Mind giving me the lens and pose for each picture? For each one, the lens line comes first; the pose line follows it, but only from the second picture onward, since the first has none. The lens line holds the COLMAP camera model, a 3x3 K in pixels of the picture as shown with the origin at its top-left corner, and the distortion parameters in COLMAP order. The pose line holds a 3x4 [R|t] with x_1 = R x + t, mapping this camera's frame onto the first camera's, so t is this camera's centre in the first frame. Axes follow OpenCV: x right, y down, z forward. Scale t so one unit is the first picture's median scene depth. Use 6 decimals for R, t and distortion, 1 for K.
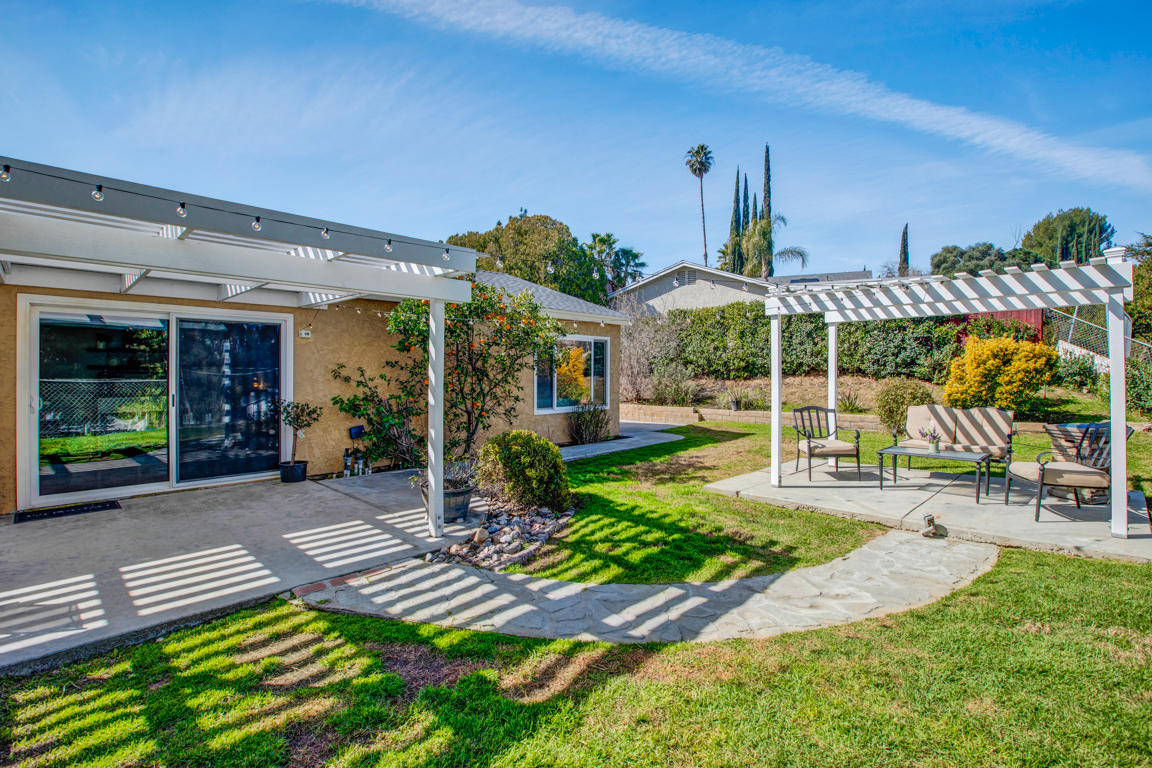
lens RADIAL K [[540.6, 0, 580.4], [0, 540.6, 365.1], [0, 0, 1]] dist [-0.050791, 0.016173]
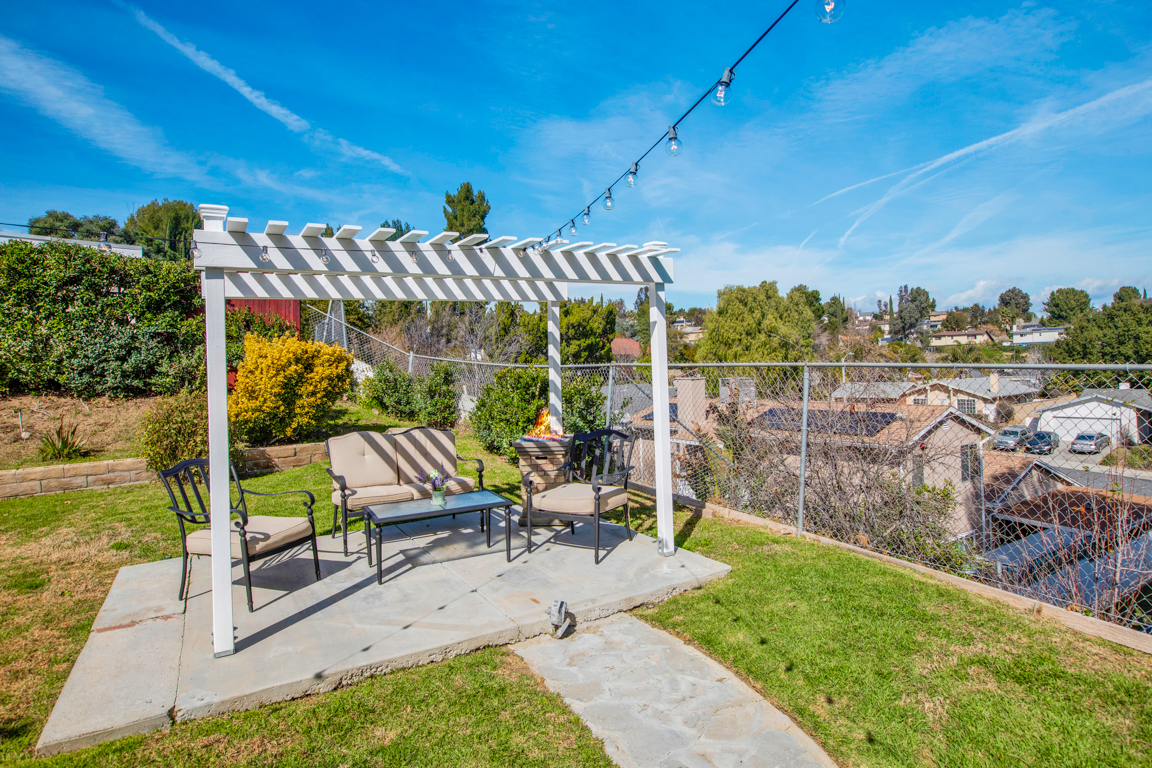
lens RADIAL K [[663.0, 0, 584.7], [0, 663.0, 359.7], [0, 0, 1]] dist [-0.032038, 0.015002]
pose [[0.237654, -0.000759, 0.971350, -0.043926], [0.020003, 0.999791, -0.004113, -0.004210], [-0.971144, 0.020407, 0.237619, 0.279123]]
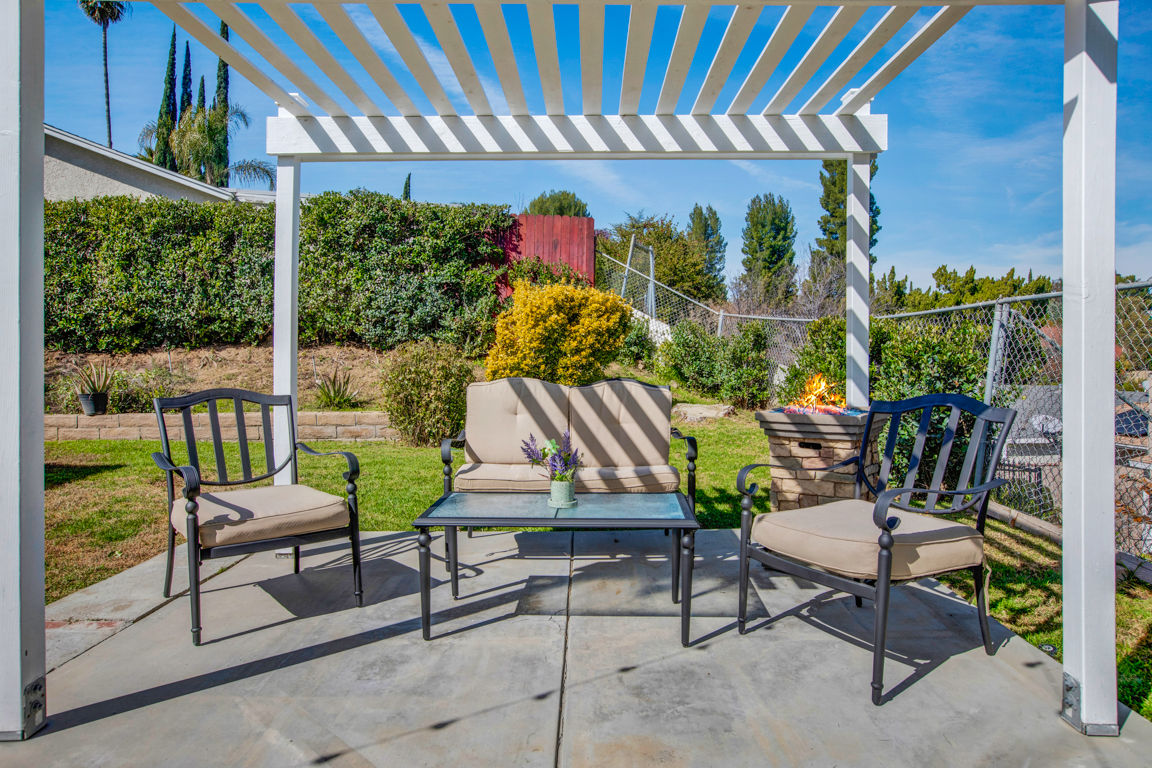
lens RADIAL K [[716.4, 0, 581.9], [0, 716.4, 361.9], [0, 0, 1]] dist [-0.023870, 0.006632]
pose [[0.699922, 0.001256, 0.714219, 0.153127], [-0.011633, 0.999886, 0.009642, 0.029825], [-0.714125, -0.015057, 0.699856, 0.298243]]
